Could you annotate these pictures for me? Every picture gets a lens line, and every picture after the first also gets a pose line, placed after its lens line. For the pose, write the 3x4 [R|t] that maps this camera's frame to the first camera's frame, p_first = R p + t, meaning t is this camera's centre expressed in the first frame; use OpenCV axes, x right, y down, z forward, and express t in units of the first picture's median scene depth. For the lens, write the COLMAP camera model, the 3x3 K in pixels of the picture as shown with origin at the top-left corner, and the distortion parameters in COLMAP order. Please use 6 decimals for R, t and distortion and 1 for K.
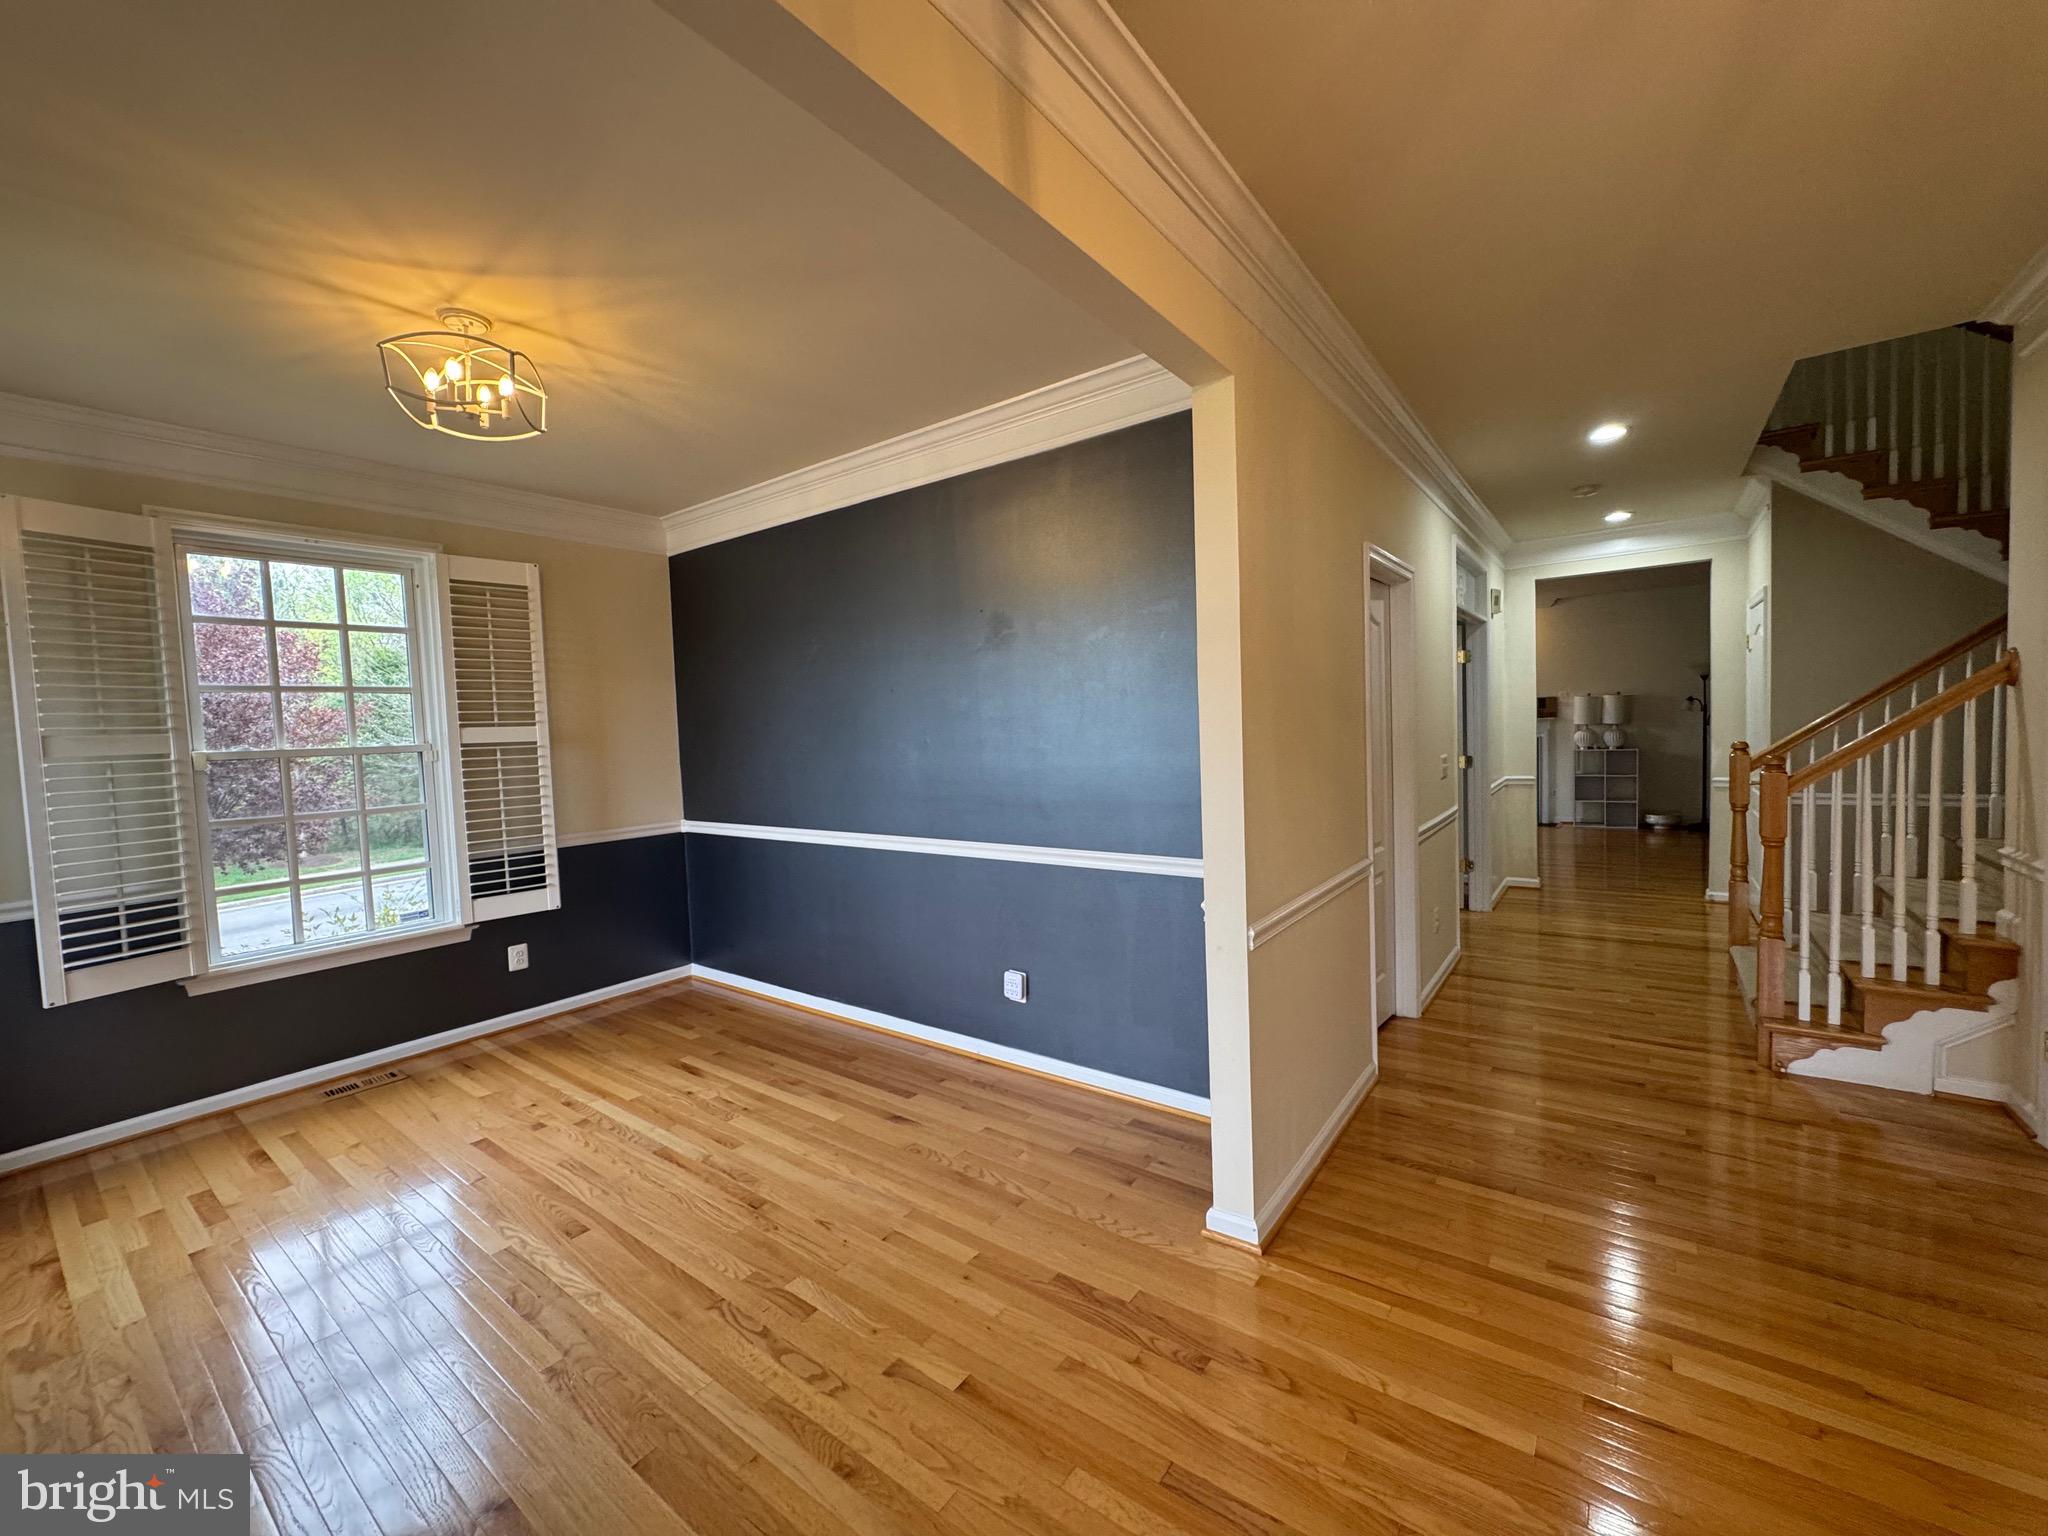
lens RADIAL K [[819.9, 0, 1022.0], [0, 819.9, 765.9], [0, 0, 1]] dist [-0.002671, 0.000327]
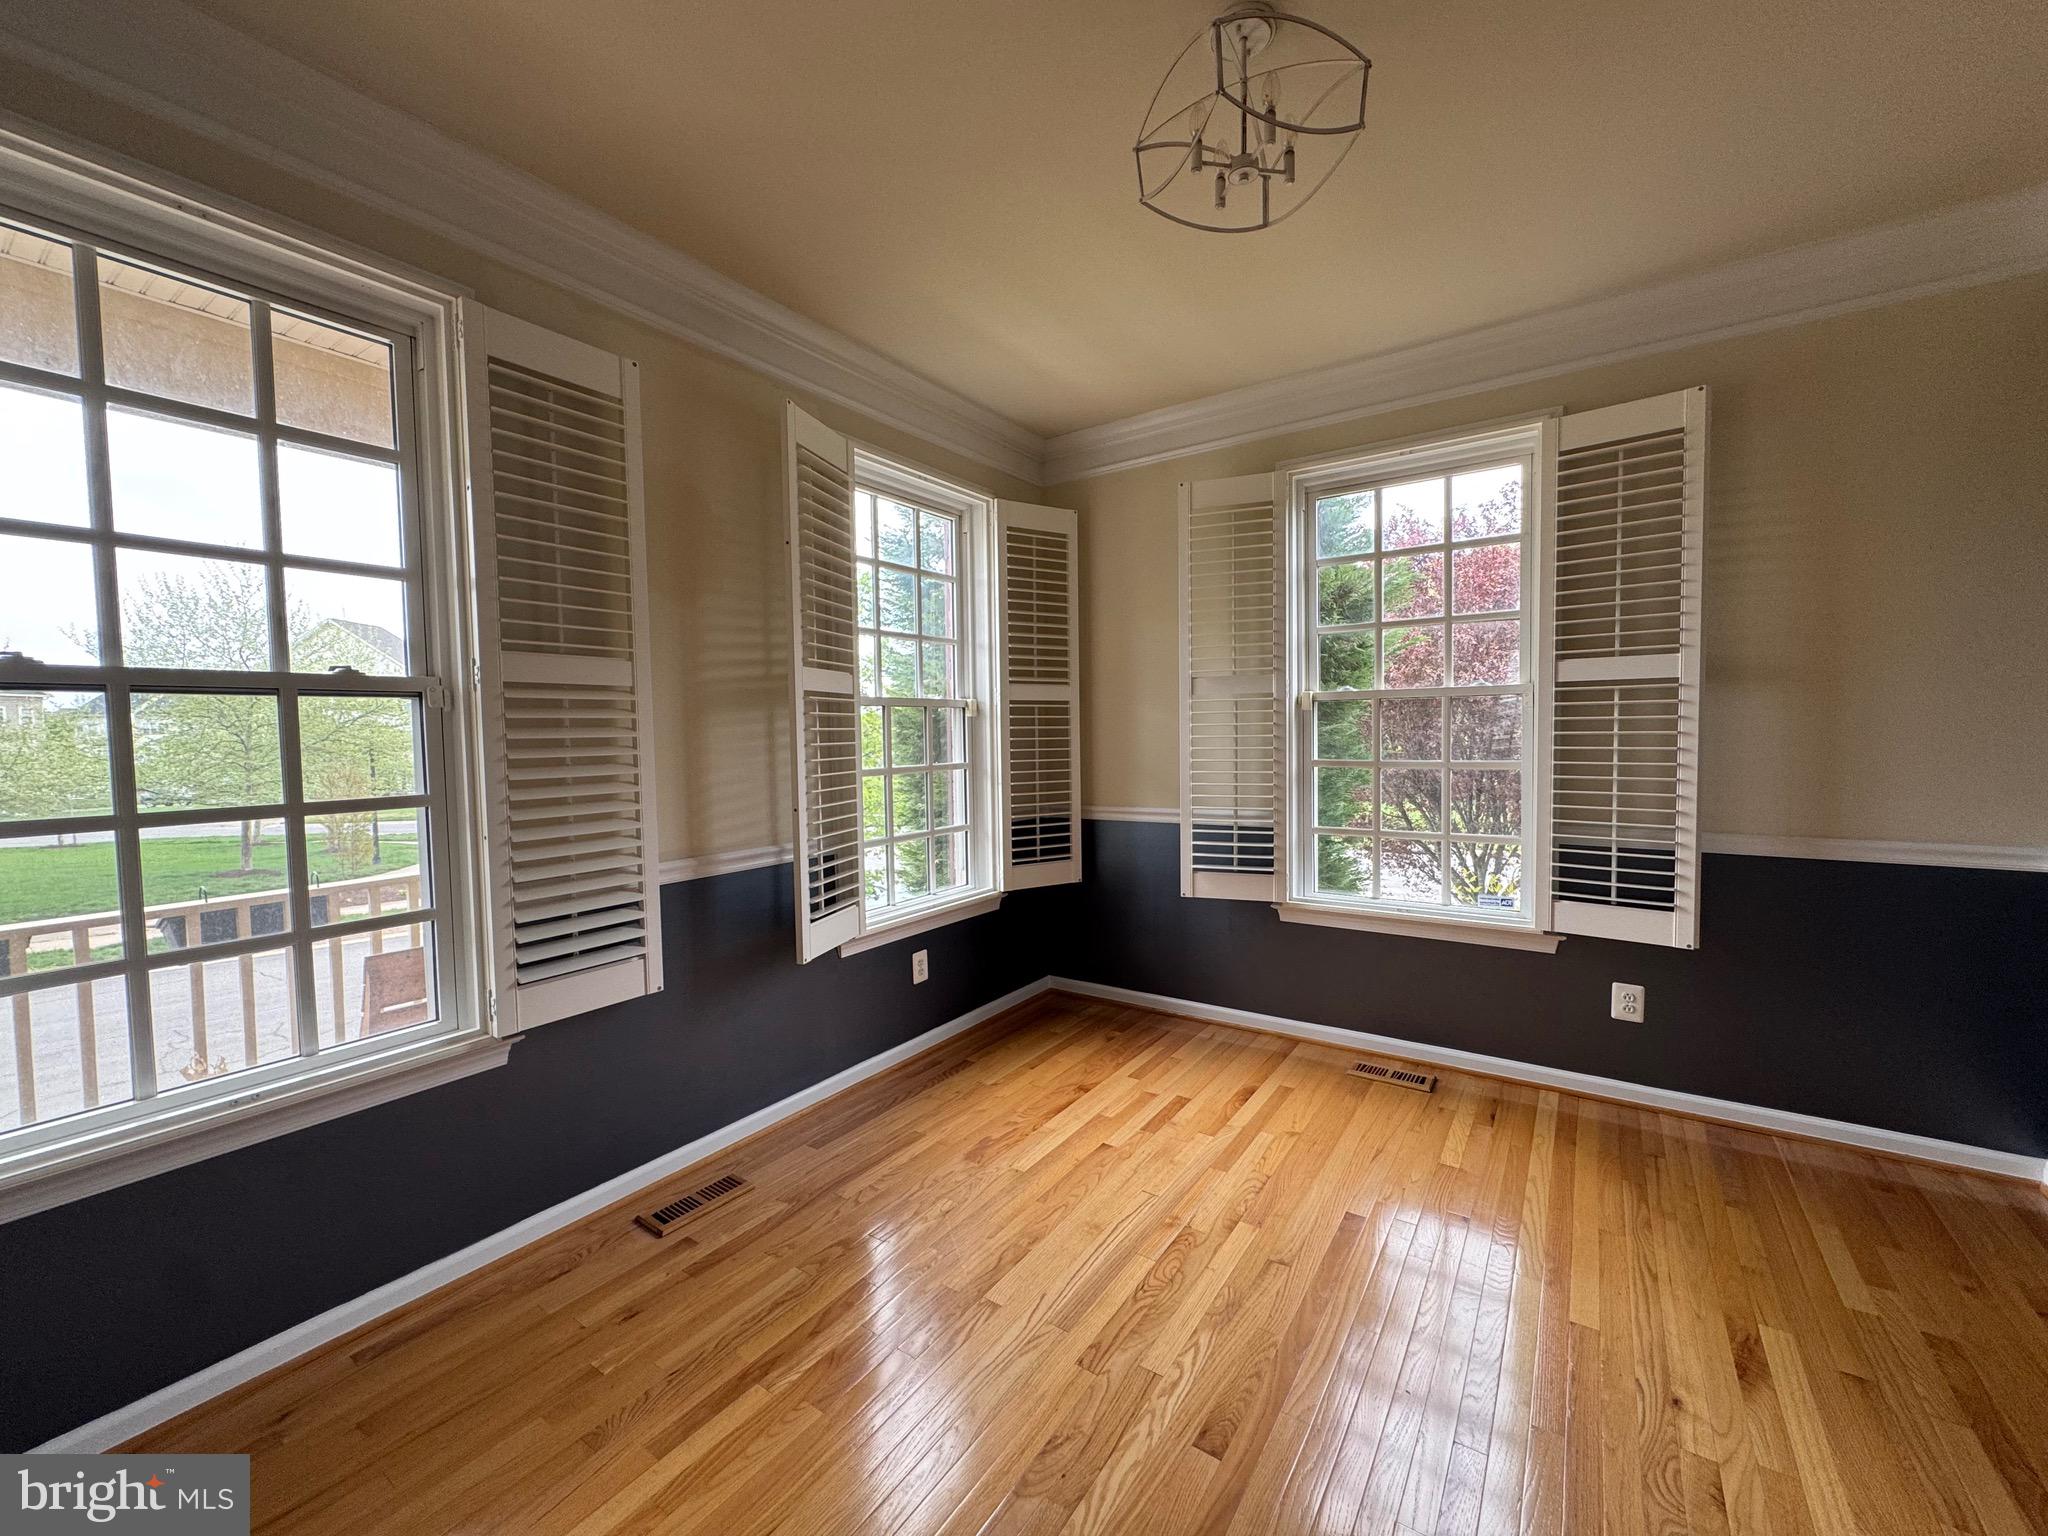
lens RADIAL K [[819.9, 0, 1022.0], [0, 819.9, 765.9], [0, 0, 1]] dist [-0.002671, 0.000327]
pose [[0.035011, 0.082602, -0.995967, 0.022190], [-0.032374, 0.996149, 0.081479, 0.002773], [0.998862, 0.029390, 0.037551, 0.532865]]
